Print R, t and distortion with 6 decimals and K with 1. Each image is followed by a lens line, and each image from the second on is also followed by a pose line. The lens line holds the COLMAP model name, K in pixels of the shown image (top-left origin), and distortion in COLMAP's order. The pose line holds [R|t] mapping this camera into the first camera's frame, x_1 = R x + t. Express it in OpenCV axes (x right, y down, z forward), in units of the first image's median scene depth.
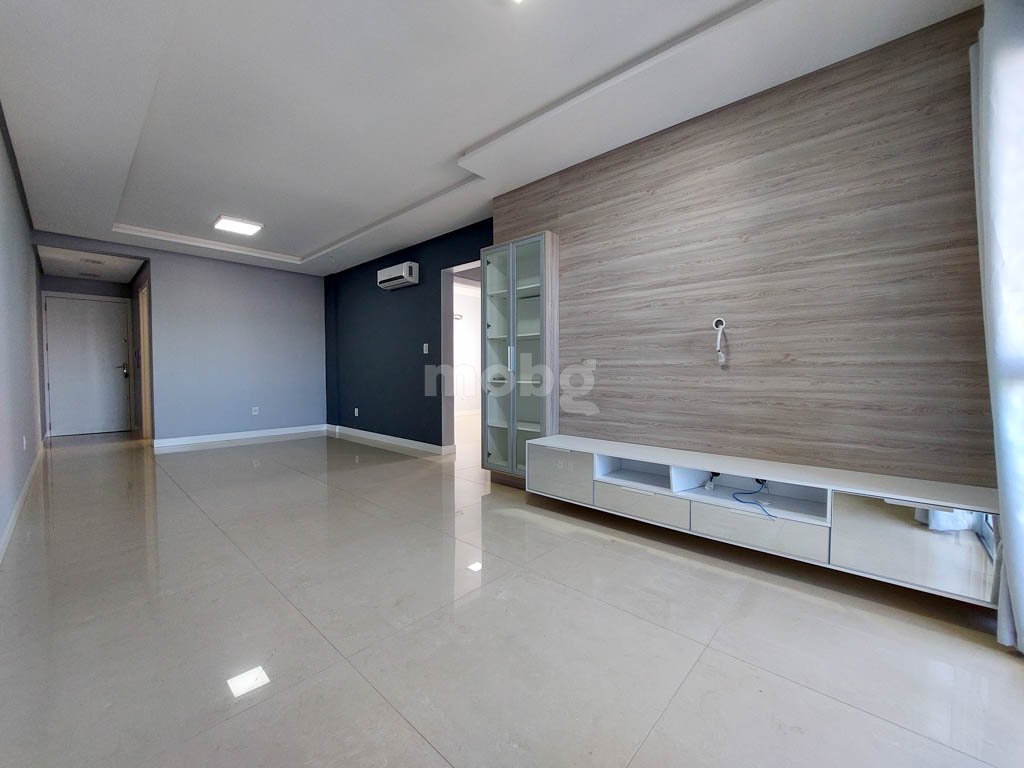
lens RADIAL K [[411.4, 0, 520.6], [0, 411.4, 377.3], [0, 0, 1]] dist [-0.008669, 0.000671]
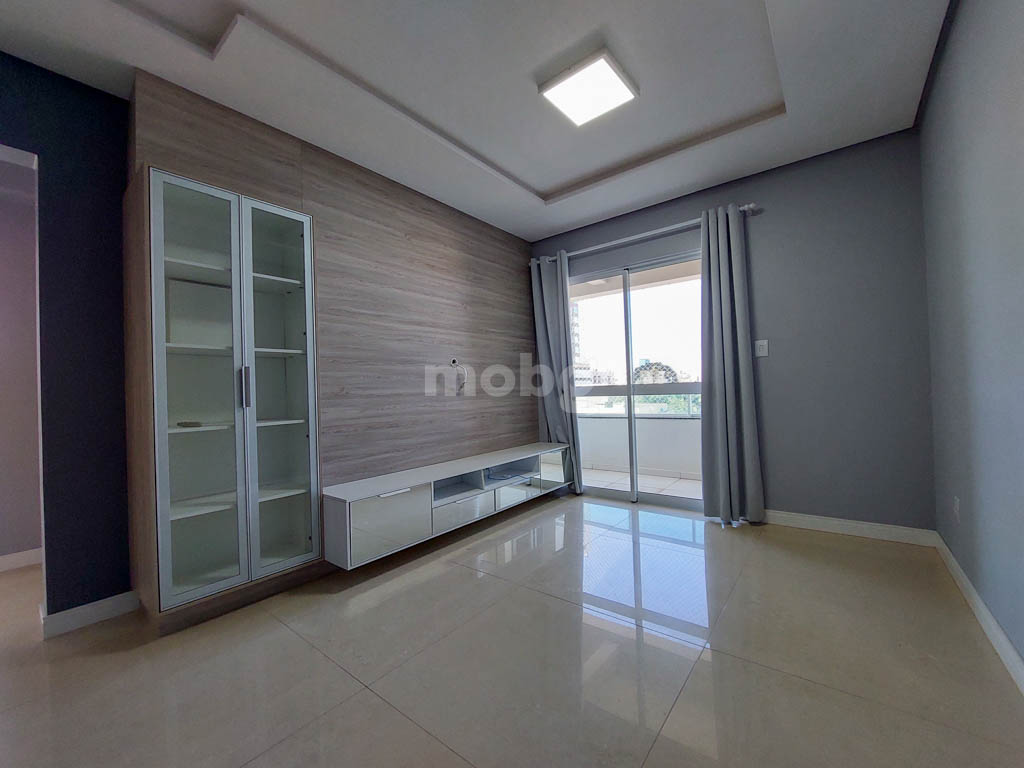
lens RADIAL K [[411.4, 0, 515.3], [0, 411.4, 385.3], [0, 0, 1]] dist [-0.008669, 0.000671]
pose [[-0.071984, 0.024158, 0.997113, -0.776924], [0.061682, 0.997901, -0.019724, -0.013644], [-0.995497, 0.060084, -0.073323, 0.795644]]
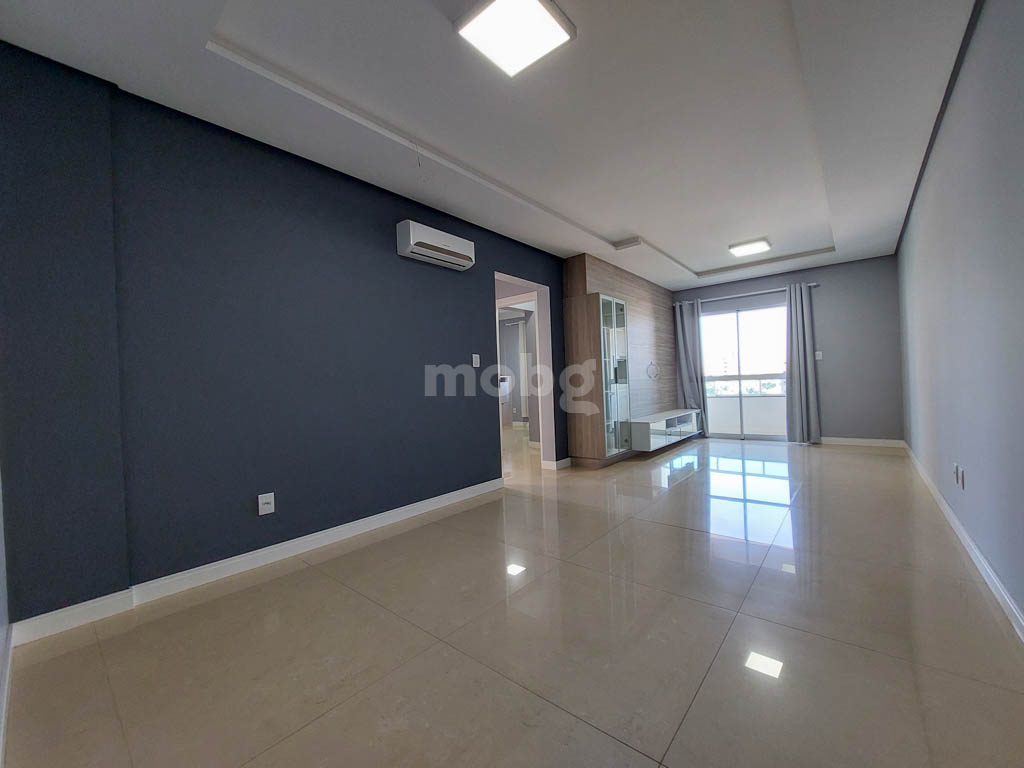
lens RADIAL K [[411.4, 0, 517.4], [0, 411.4, 385.1], [0, 0, 1]] dist [-0.008669, 0.000671]
pose [[-0.041435, 0.009941, 0.999092, -1.805877], [0.065965, 0.997796, -0.007193, -0.027454], [-0.996961, 0.065608, -0.041999, 1.722253]]
